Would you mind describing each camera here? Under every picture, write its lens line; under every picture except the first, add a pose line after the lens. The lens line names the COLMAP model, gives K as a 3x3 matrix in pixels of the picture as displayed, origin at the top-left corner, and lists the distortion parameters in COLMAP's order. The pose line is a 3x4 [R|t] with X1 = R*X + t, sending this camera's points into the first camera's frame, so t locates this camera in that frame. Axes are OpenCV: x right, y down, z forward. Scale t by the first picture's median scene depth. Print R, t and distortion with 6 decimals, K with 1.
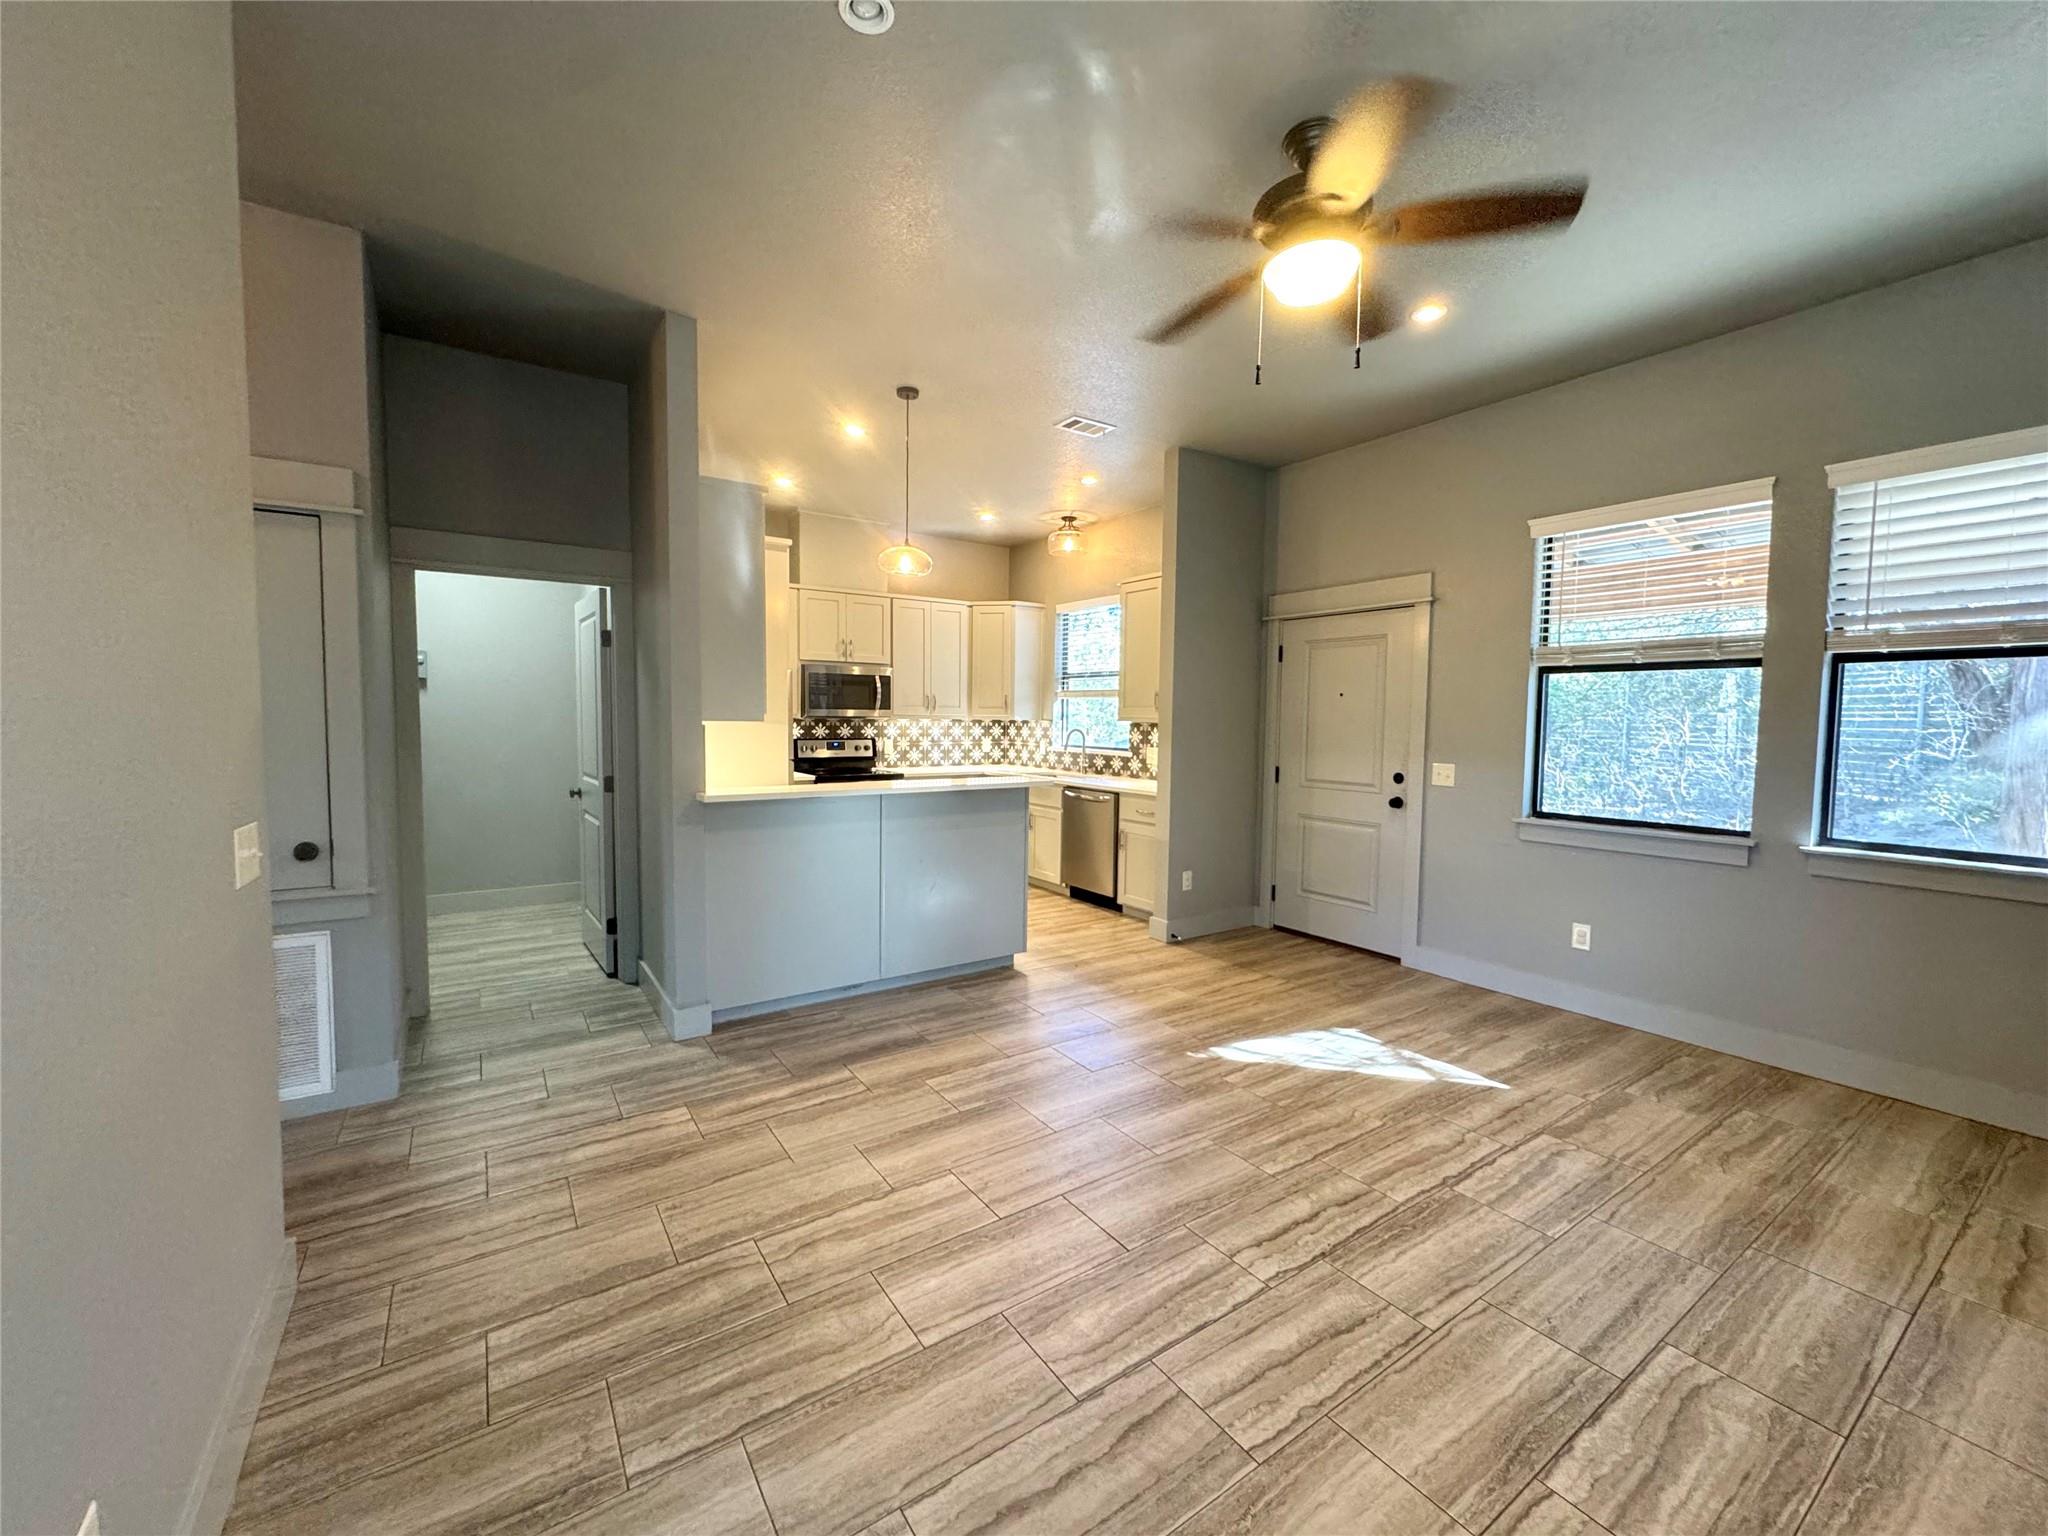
lens RADIAL K [[823.2, 0, 1025.1], [0, 823.2, 757.5], [0, 0, 1]] dist [-0.002903, 0.000439]
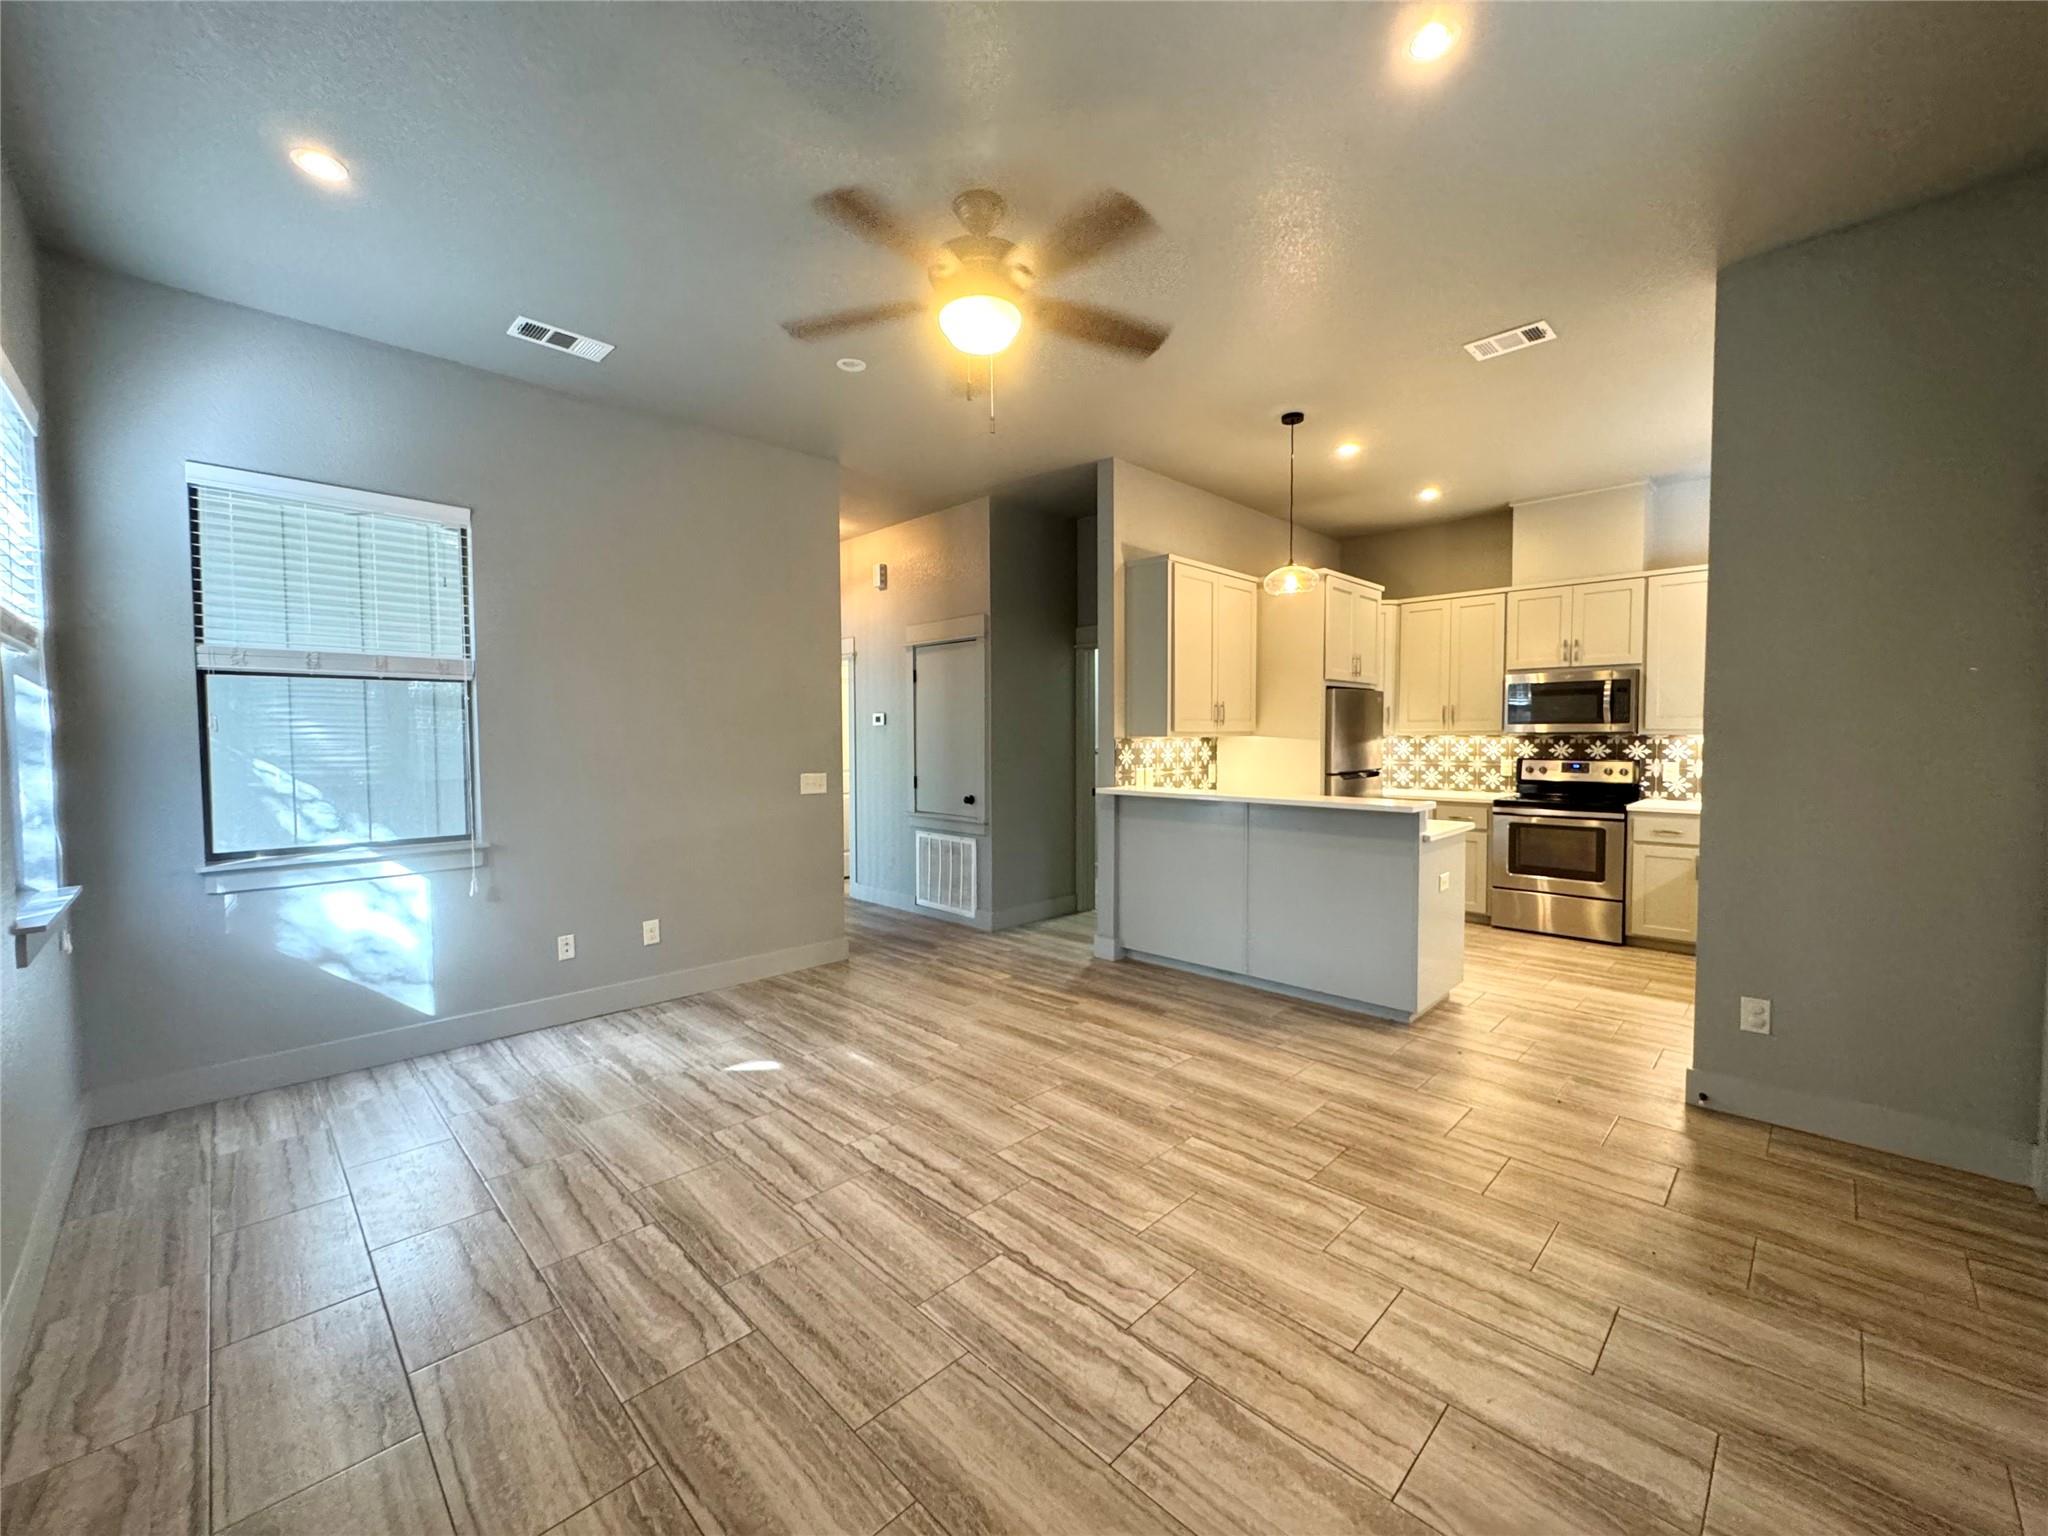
lens RADIAL K [[823.2, 0, 1035.4], [0, 823.2, 773.3], [0, 0, 1]] dist [-0.002903, 0.000439]
pose [[0.190045, 0.035007, -0.981151, 0.982109], [-0.043172, 0.998695, 0.027271, -0.018202], [0.980826, 0.037176, 0.191308, 0.598292]]
